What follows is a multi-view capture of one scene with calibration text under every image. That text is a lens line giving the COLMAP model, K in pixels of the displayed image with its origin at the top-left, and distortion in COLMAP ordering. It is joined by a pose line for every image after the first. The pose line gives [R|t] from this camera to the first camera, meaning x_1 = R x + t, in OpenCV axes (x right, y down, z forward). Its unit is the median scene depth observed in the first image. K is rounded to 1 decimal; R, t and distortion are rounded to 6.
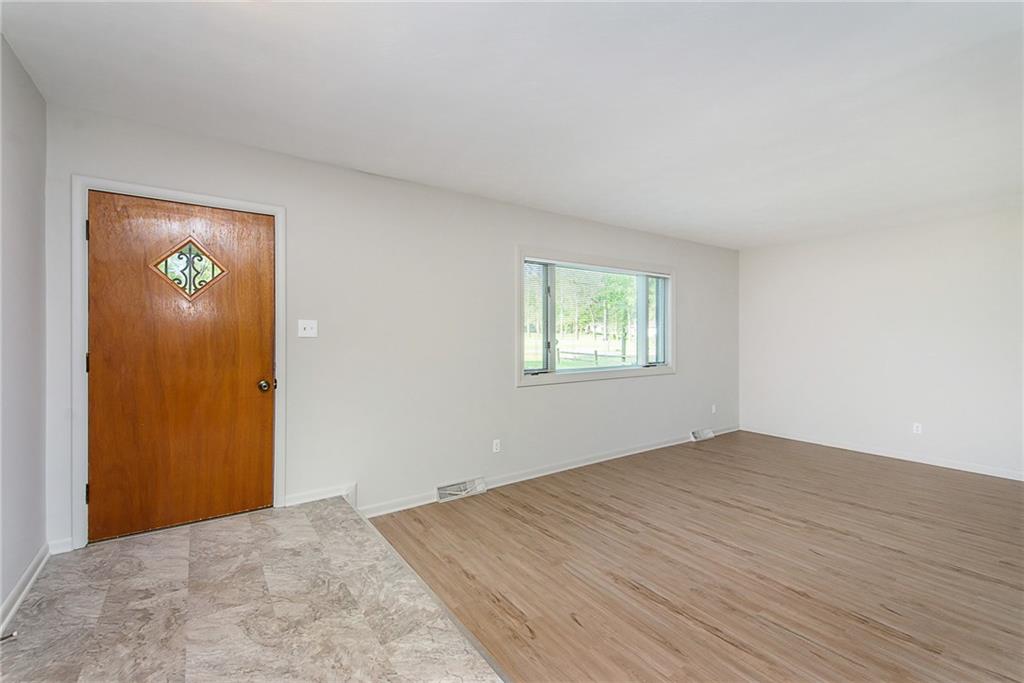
lens RADIAL K [[456.2, 0, 514.4], [0, 456.2, 337.2], [0, 0, 1]] dist [0.014995, -0.001814]
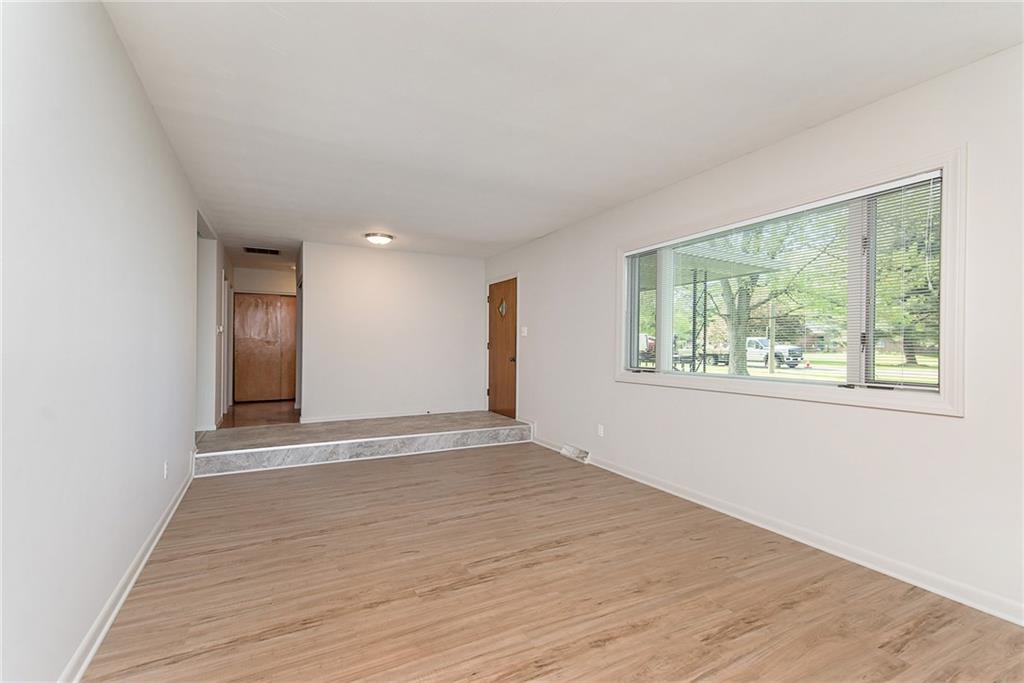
lens RADIAL K [[456.2, 0, 520.8], [0, 456.2, 345.4], [0, 0, 1]] dist [0.014995, -0.001814]
pose [[-0.134251, -0.014673, -0.990839, 1.326507], [-0.026743, 0.999580, -0.011179, 0.058138], [0.990586, 0.024997, -0.134587, 1.154937]]
